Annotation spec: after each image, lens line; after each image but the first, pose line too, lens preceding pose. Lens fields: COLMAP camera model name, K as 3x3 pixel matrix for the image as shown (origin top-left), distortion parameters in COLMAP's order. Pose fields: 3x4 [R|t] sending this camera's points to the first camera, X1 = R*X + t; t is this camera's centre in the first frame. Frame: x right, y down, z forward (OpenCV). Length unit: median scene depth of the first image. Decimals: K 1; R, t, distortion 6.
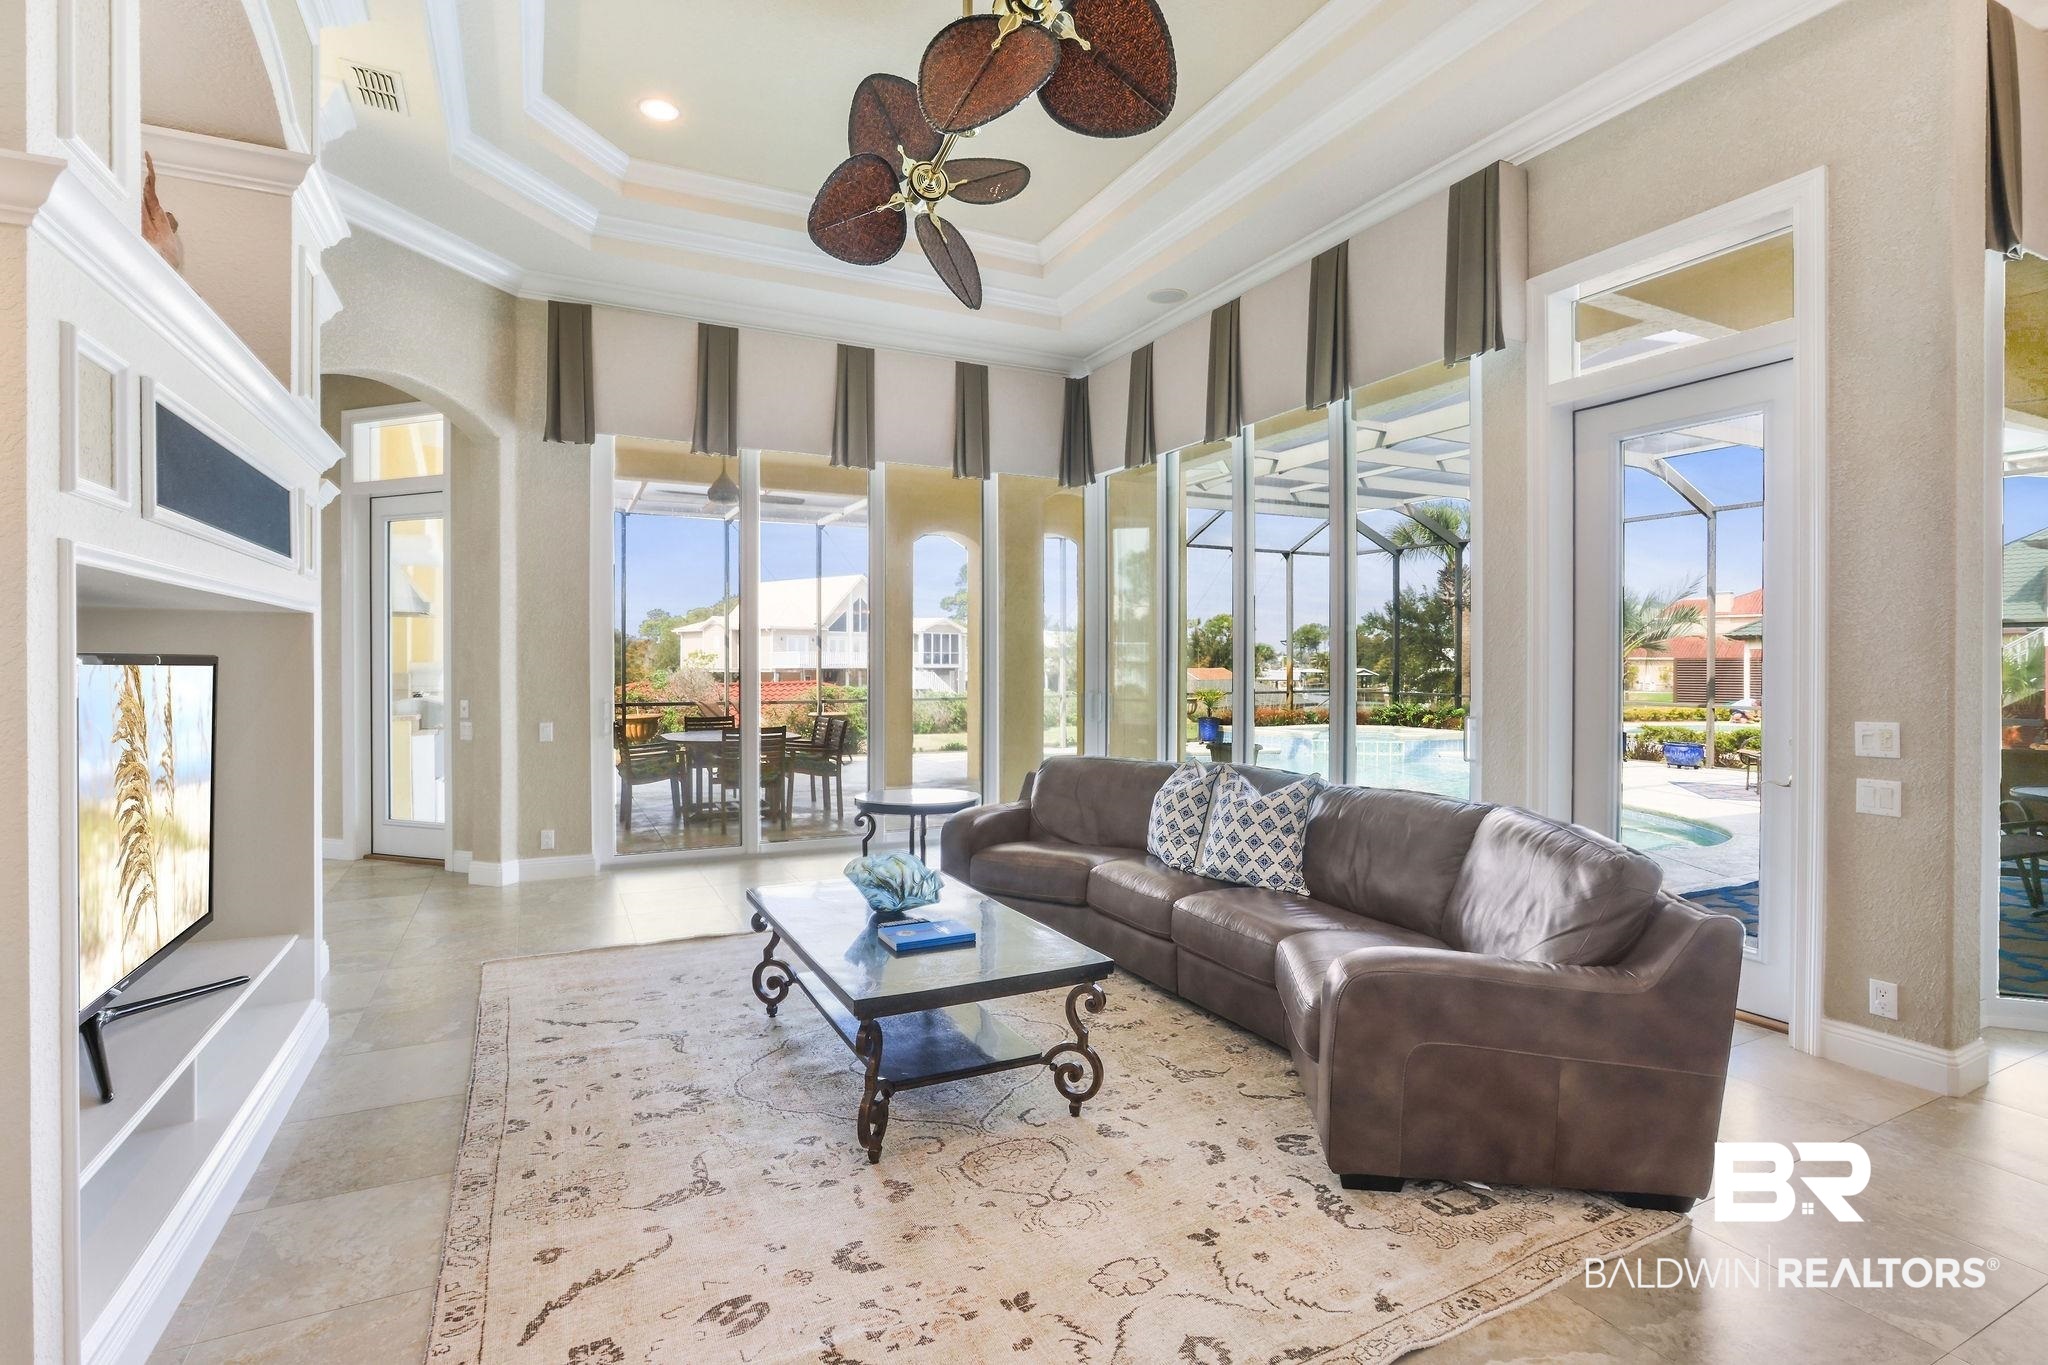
lens RADIAL K [[961.3, 0, 1028.9], [0, 961.3, 673.4], [0, 0, 1]] dist [-0.018220, -0.000056]
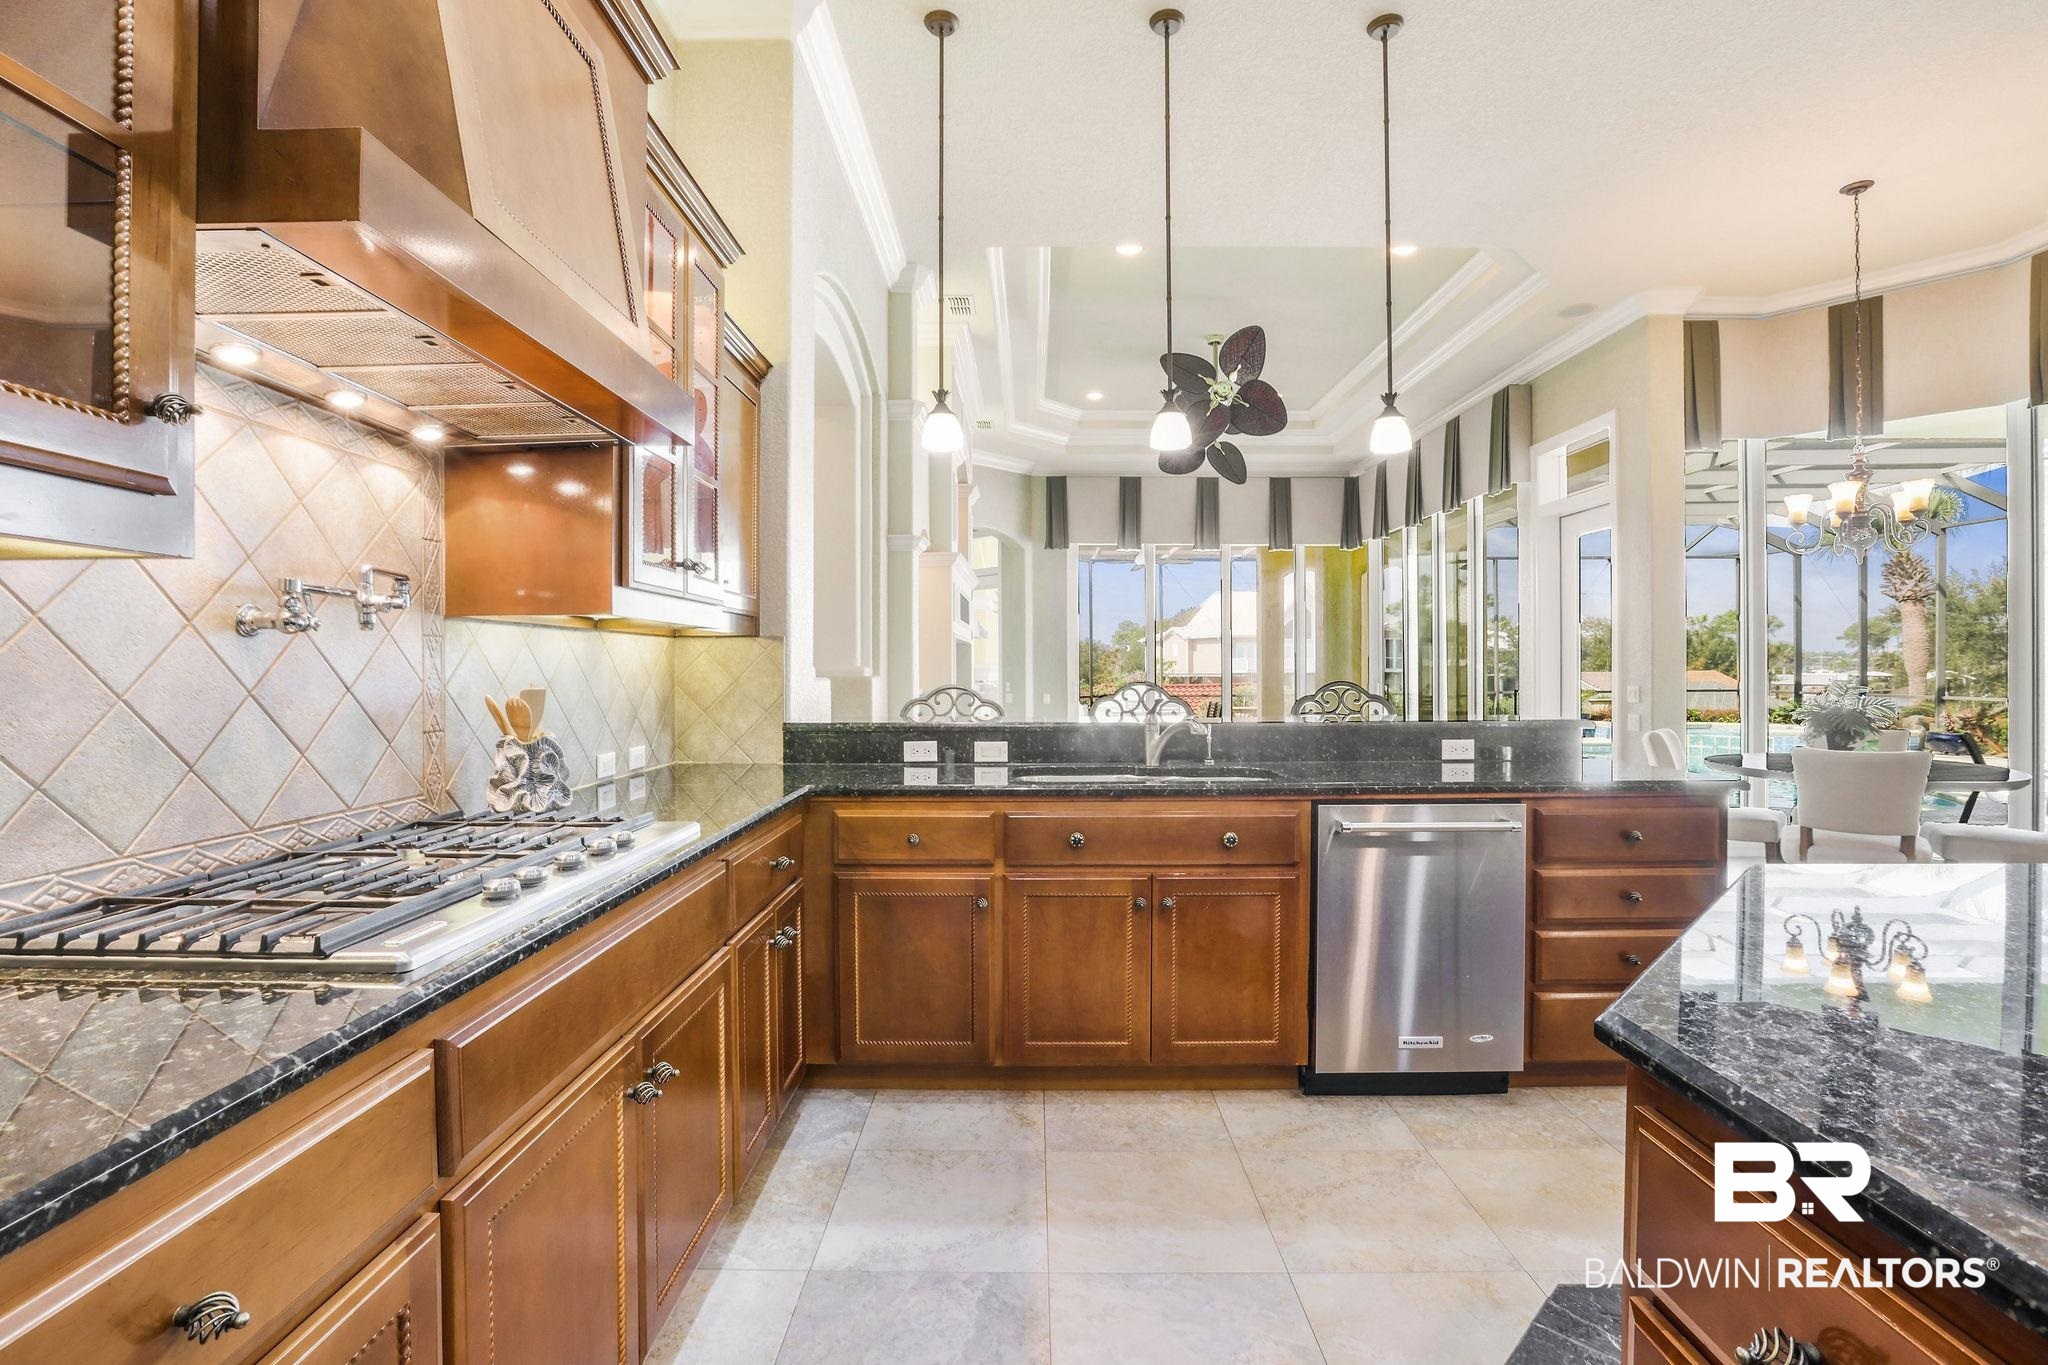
lens RADIAL K [[961.3, 0, 1022.7], [0, 961.3, 674.8], [0, 0, 1]] dist [-0.018220, -0.000056]
pose [[0.885496, 0.000712, -0.464646, 0.357038], [-0.002387, 0.999993, -0.003015, 0.021615], [0.464640, 0.003779, 0.885492, -0.740964]]
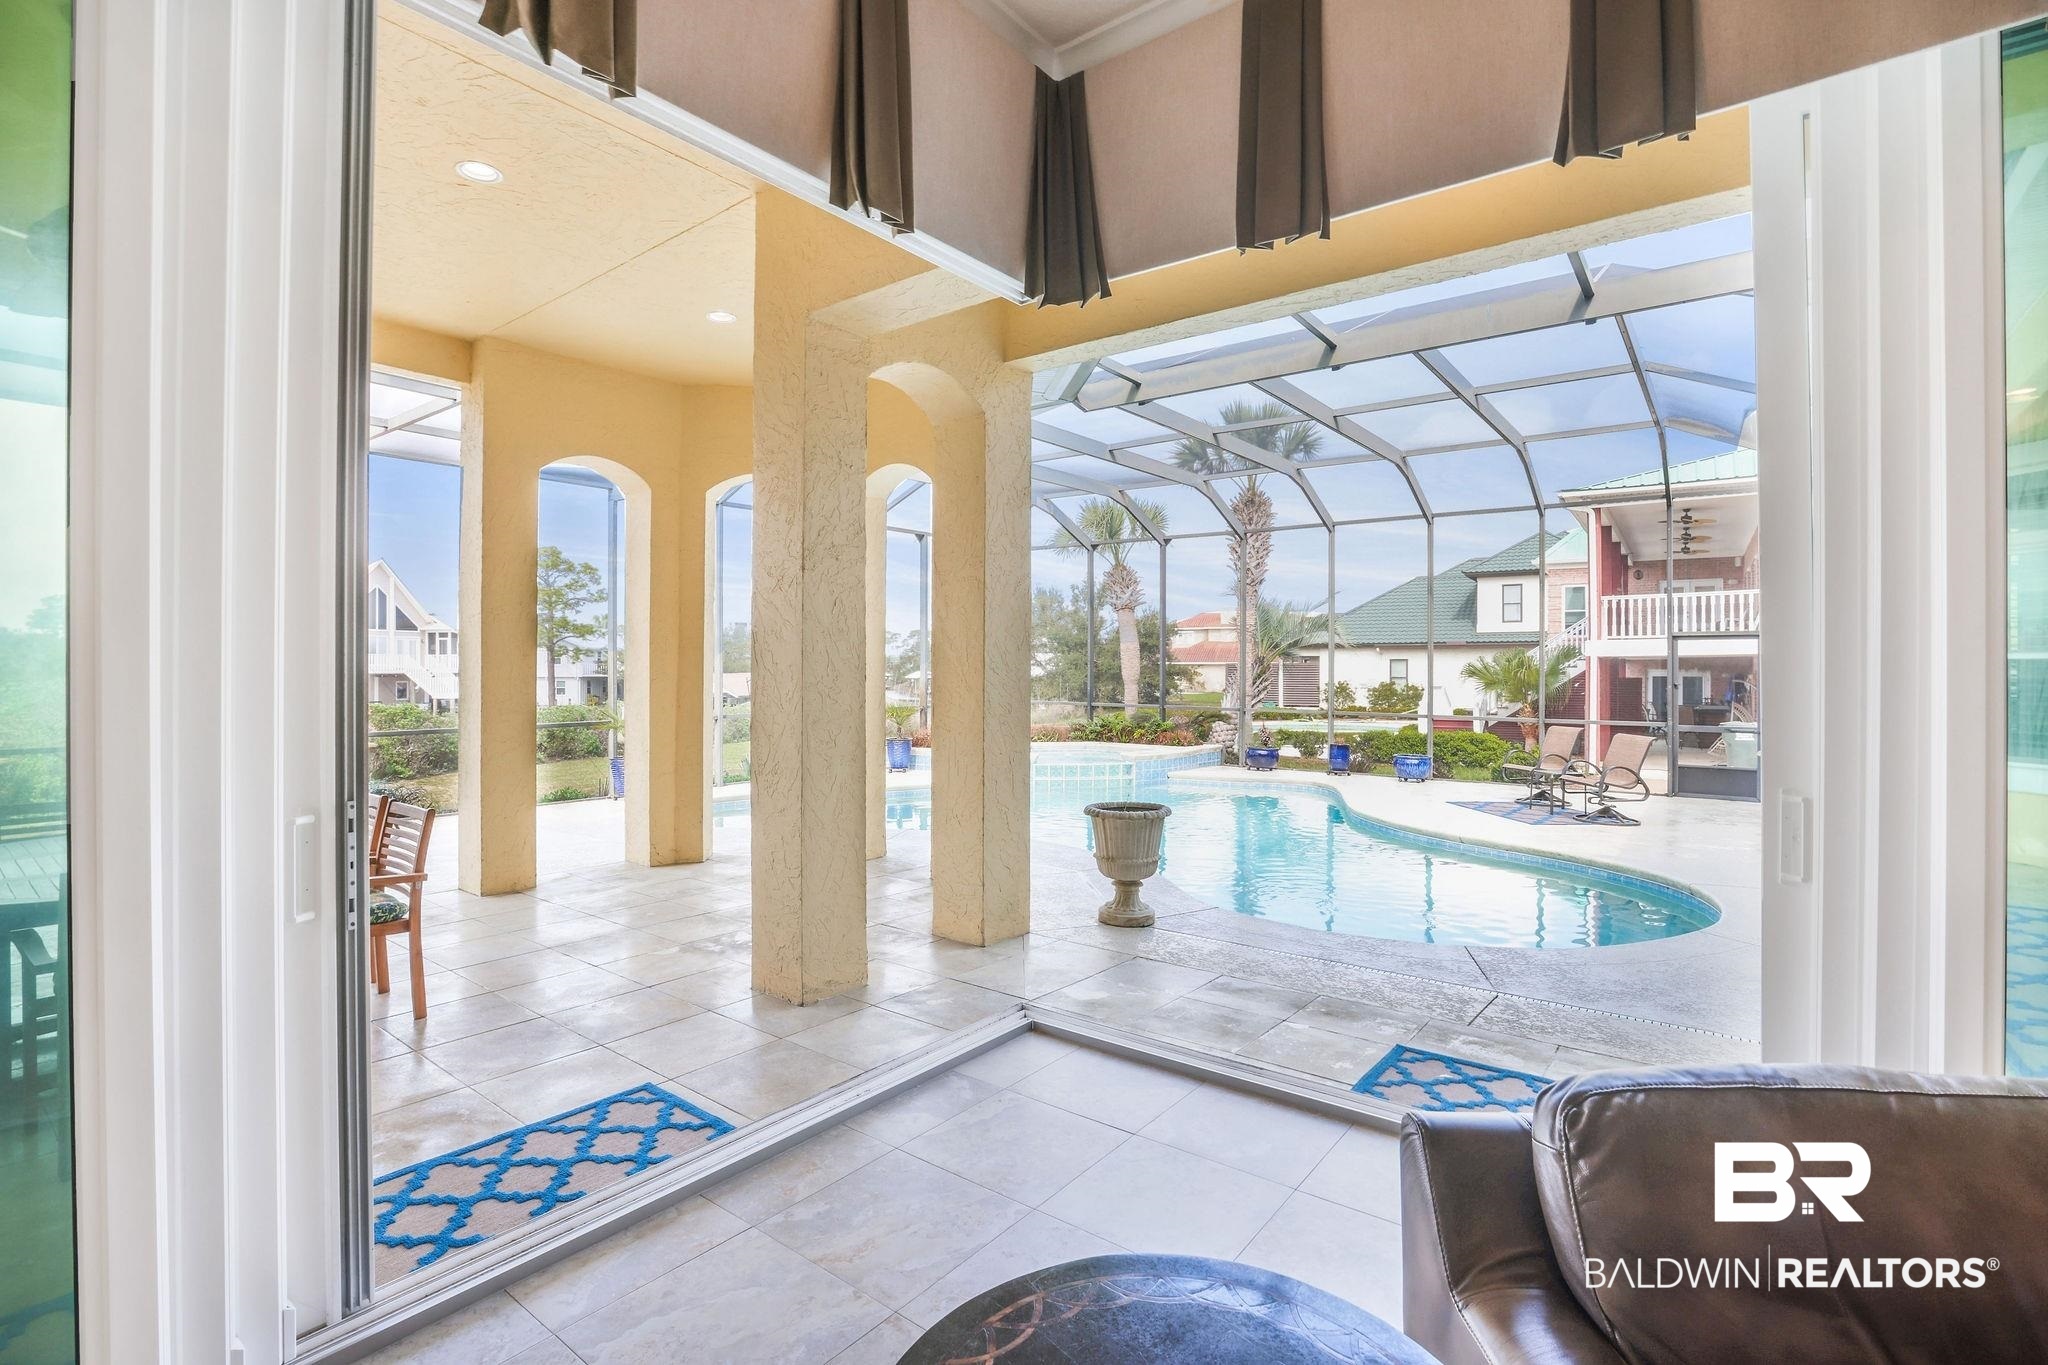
lens RADIAL K [[961.3, 0, 1027.7], [0, 961.3, 666.9], [0, 0, 1]] dist [-0.018220, -0.000056]
pose [[0.900470, -0.001885, 0.434915, -0.156128], [0.006215, 0.999944, -0.008533, -0.018046], [-0.434875, 0.010386, 0.900431, 0.573411]]
